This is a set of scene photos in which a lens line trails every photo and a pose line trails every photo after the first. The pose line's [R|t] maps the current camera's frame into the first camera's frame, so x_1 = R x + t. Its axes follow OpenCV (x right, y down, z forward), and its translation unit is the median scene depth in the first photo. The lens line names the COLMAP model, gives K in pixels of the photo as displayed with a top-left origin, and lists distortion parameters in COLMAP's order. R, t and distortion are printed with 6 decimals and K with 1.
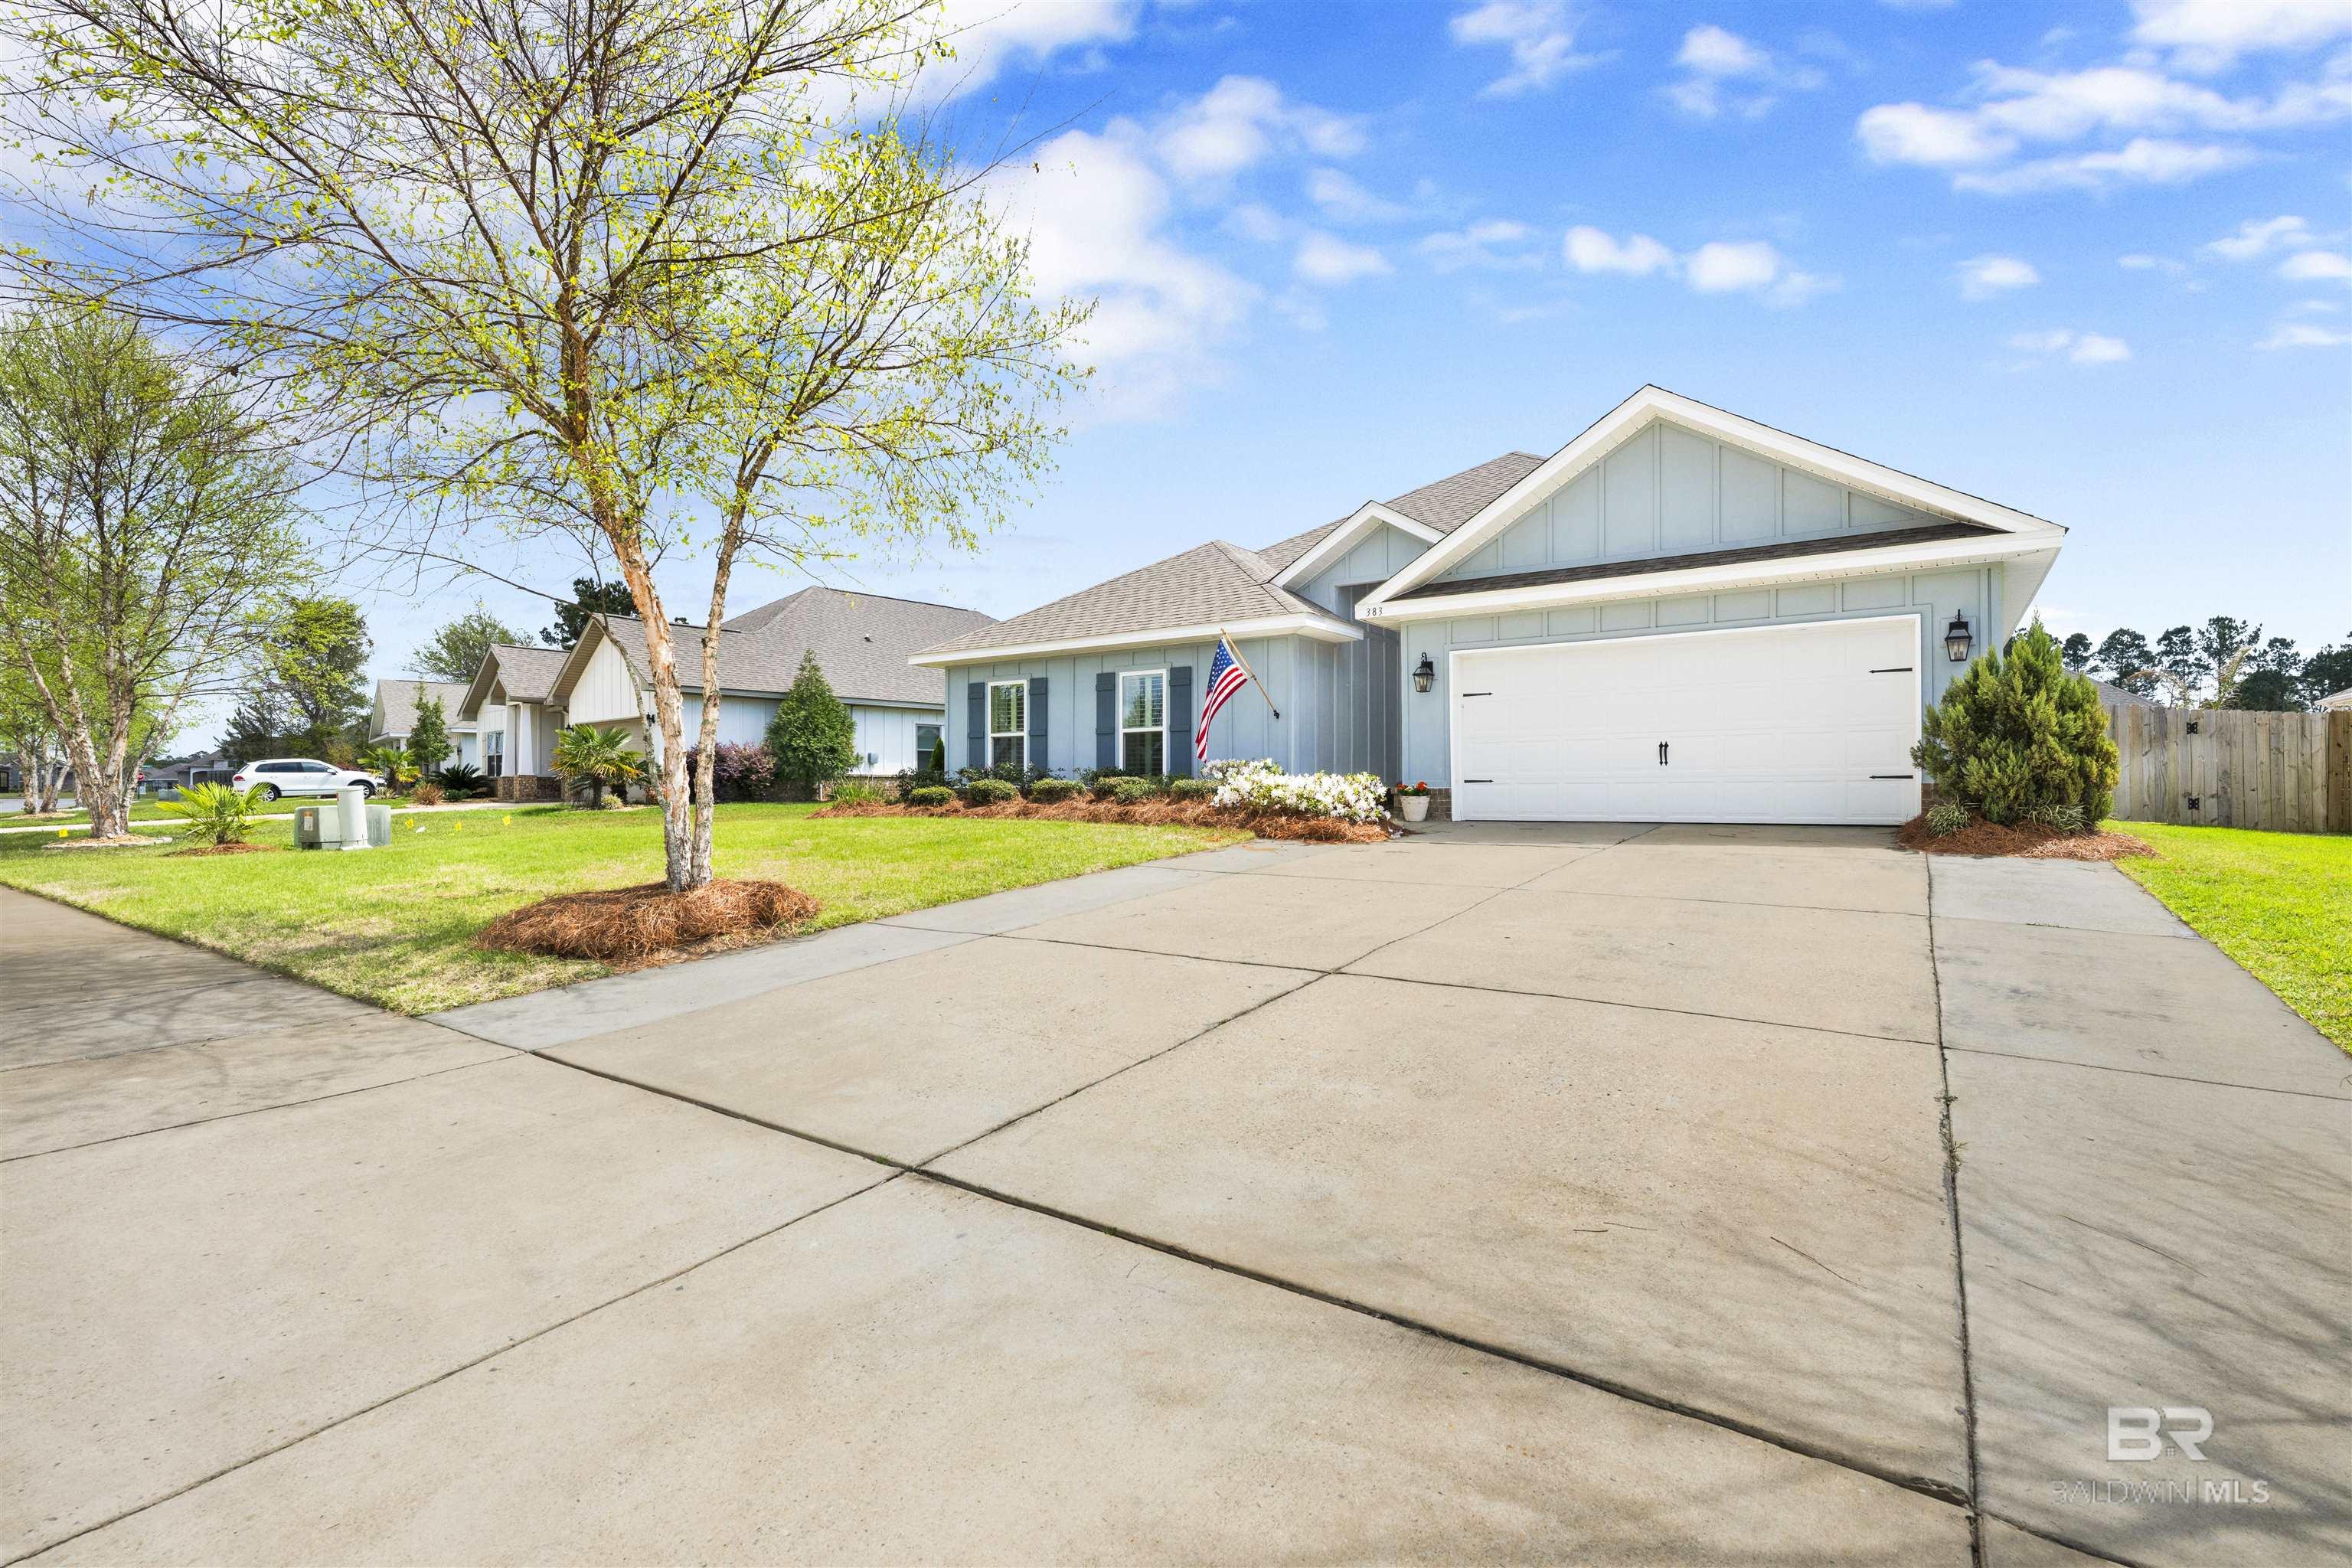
lens RADIAL K [[1089.6, 0, 1174.4], [0, 1089.6, 788.0], [0, 0, 1]] dist [-0.003144, 0.000317]
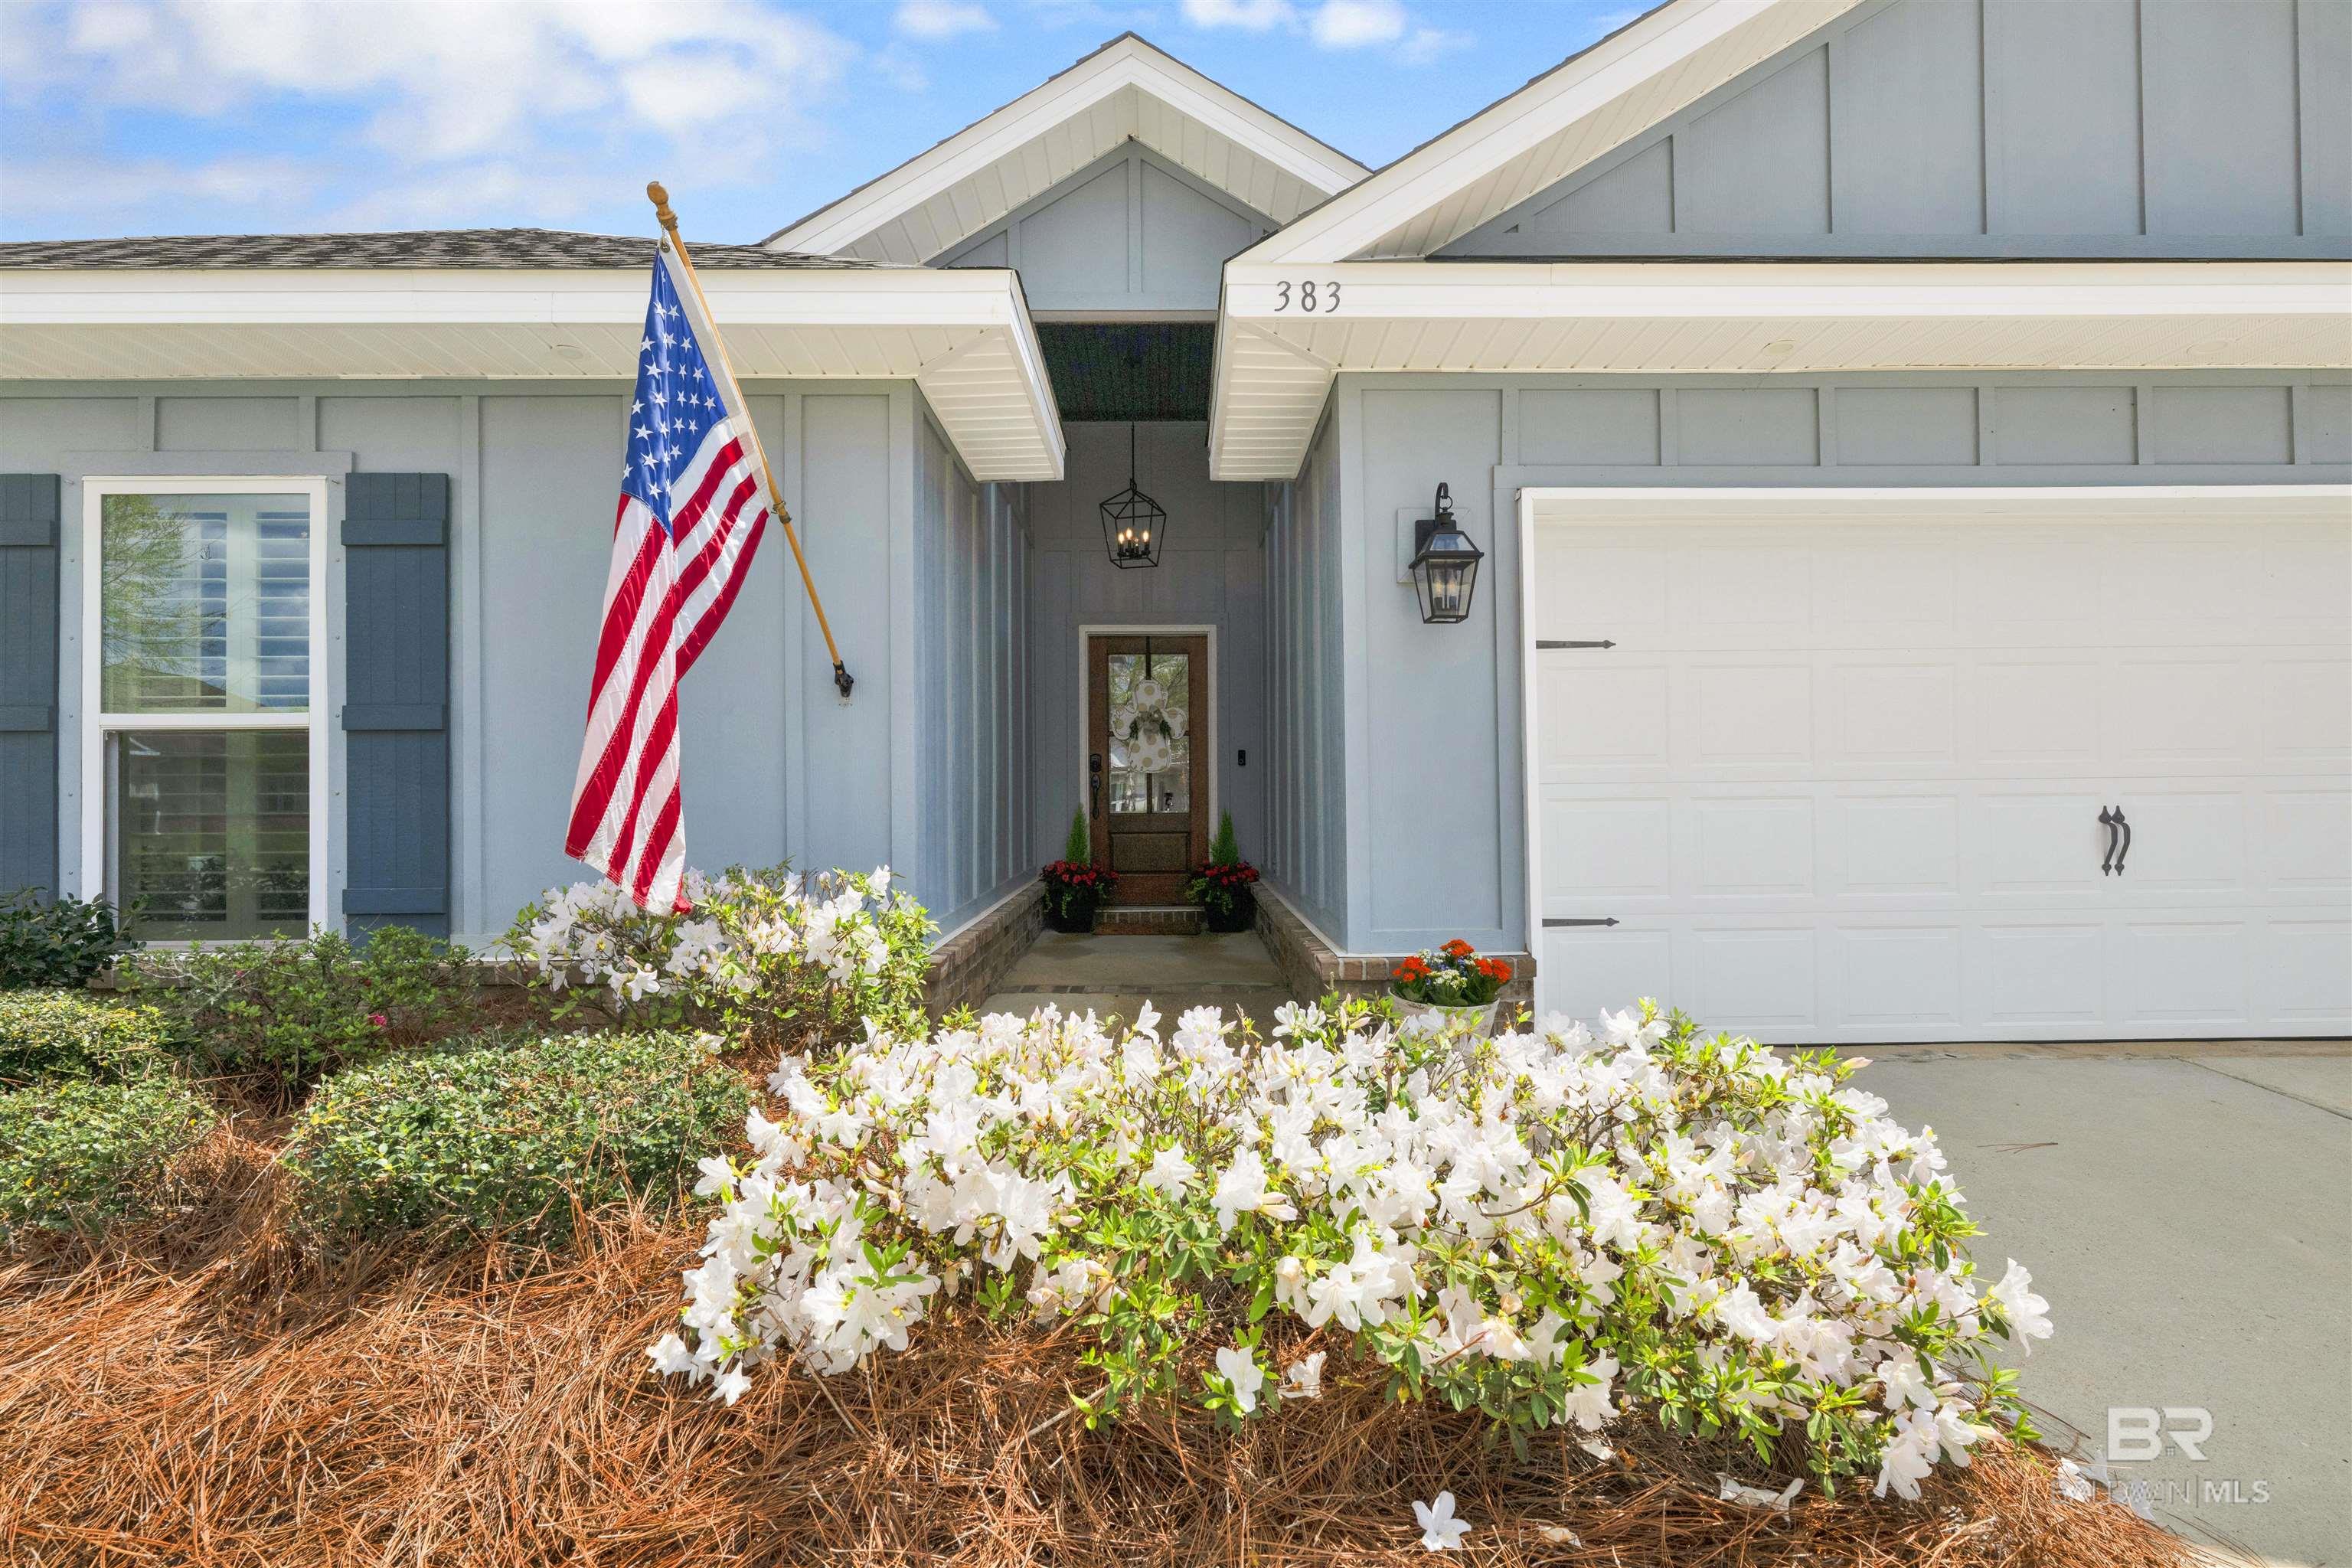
lens RADIAL K [[1089.6, 0, 1171.9], [0, 1089.6, 788.2], [0, 0, 1]] dist [-0.003144, 0.000317]
pose [[0.810123, -0.001744, 0.586258, 0.003034], [0.004565, 0.999984, -0.003334, -0.037708], [-0.586242, 0.005378, 0.810118, 0.695216]]
